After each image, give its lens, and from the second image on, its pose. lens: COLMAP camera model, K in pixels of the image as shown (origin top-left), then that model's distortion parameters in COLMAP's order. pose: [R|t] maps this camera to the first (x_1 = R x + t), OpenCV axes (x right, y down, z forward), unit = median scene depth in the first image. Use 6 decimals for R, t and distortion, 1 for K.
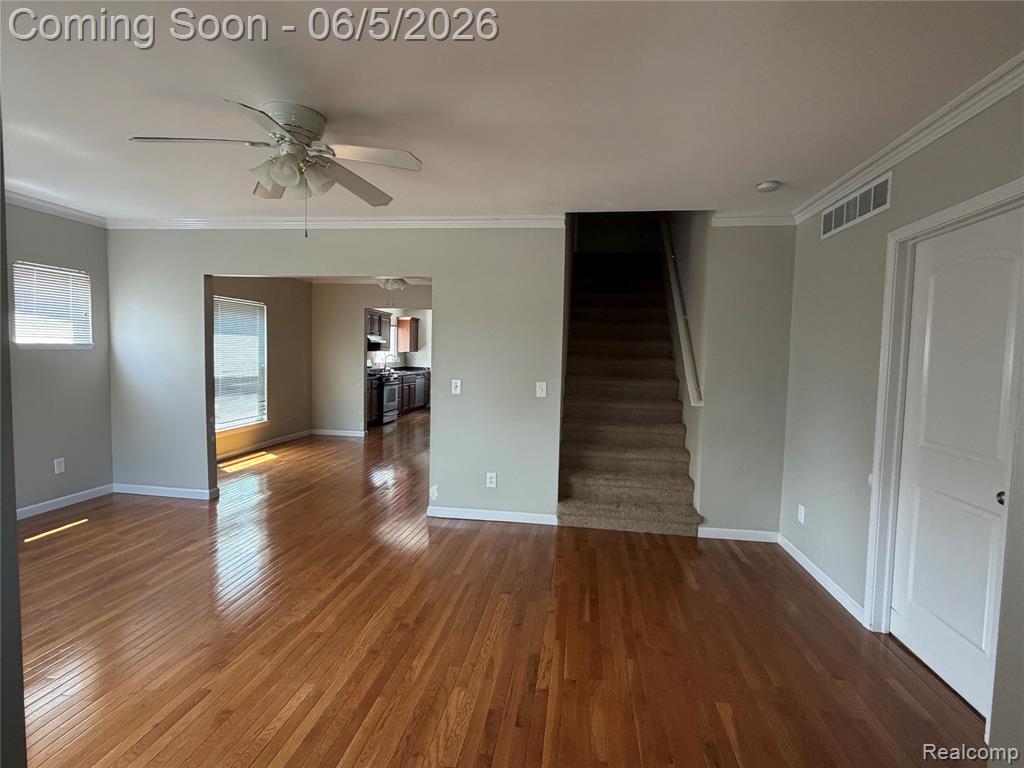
lens RADIAL K [[509.5, 0, 512.0], [0, 509.5, 384.0], [0, 0, 1]] dist [-0.001800, 0.000030]
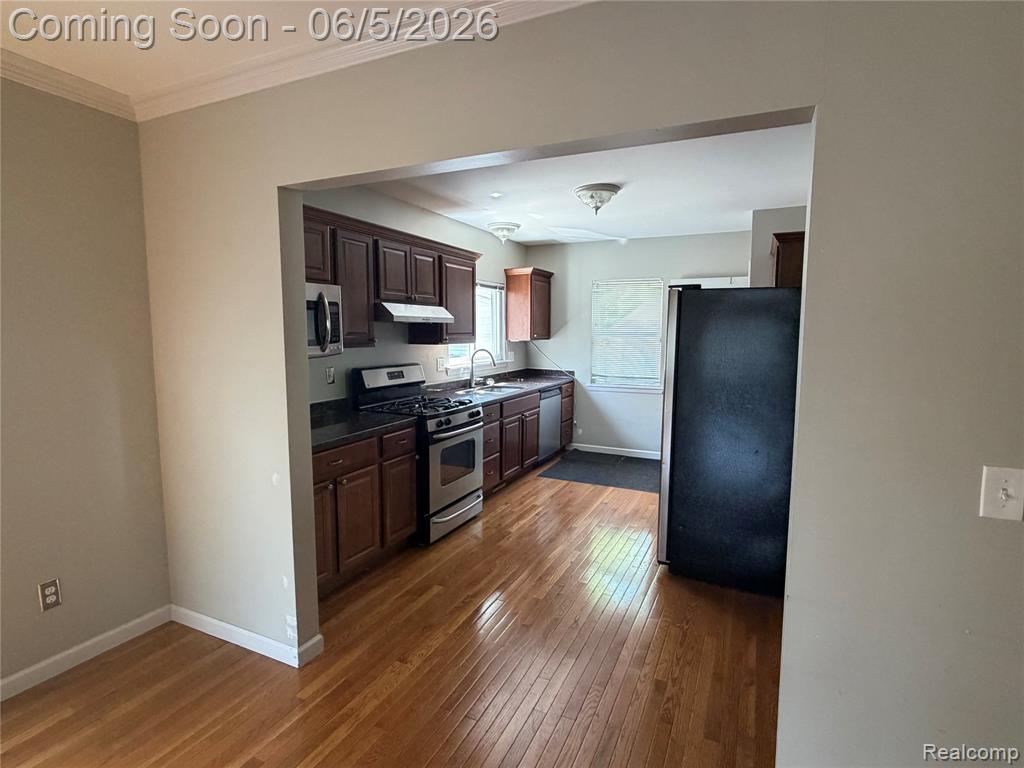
lens RADIAL K [[509.5, 0, 512.0], [0, 509.5, 384.0], [0, 0, 1]] dist [-0.001800, 0.000030]
pose [[0.950602, -0.003708, -0.310391, -0.068402], [0.014688, 0.999346, 0.033044, -0.038244], [0.310066, -0.035971, 0.950034, 0.536295]]
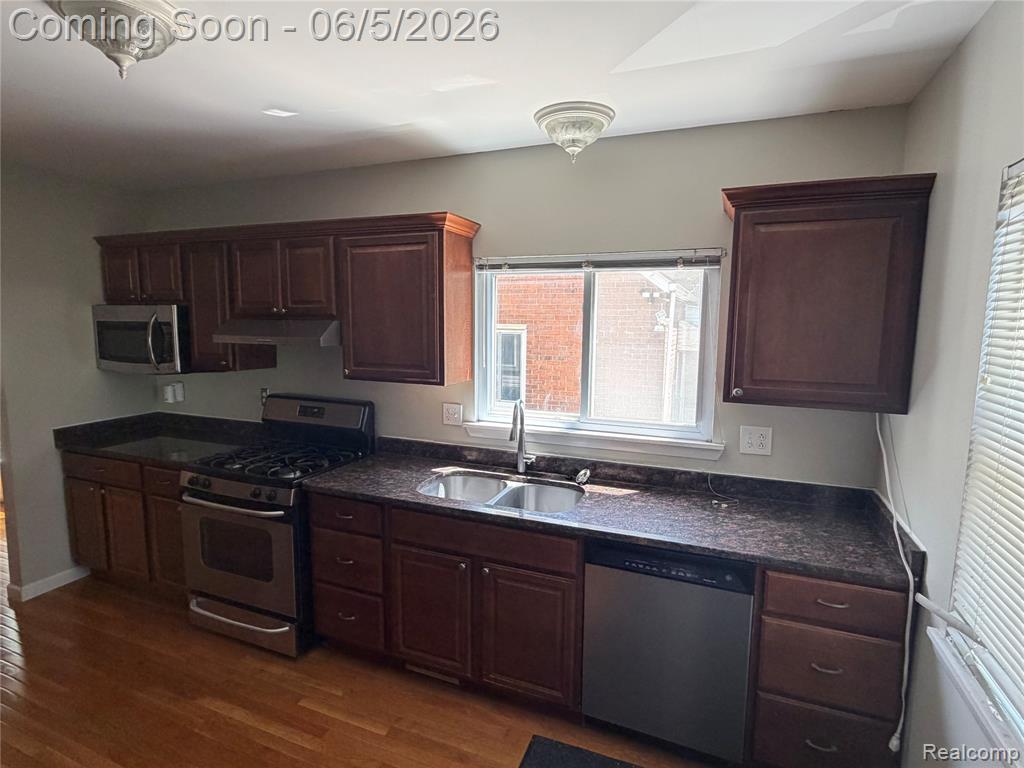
lens RADIAL K [[535.1, 0, 512.0], [0, 535.1, 384.0], [0, 0, 1]] dist [-0.001629, 0.000415]
pose [[-0.258443, 0.095016, -0.961342, -0.018422], [-0.069059, 0.990788, 0.116492, -0.083765], [0.963555, 0.096496, -0.249501, 0.973497]]
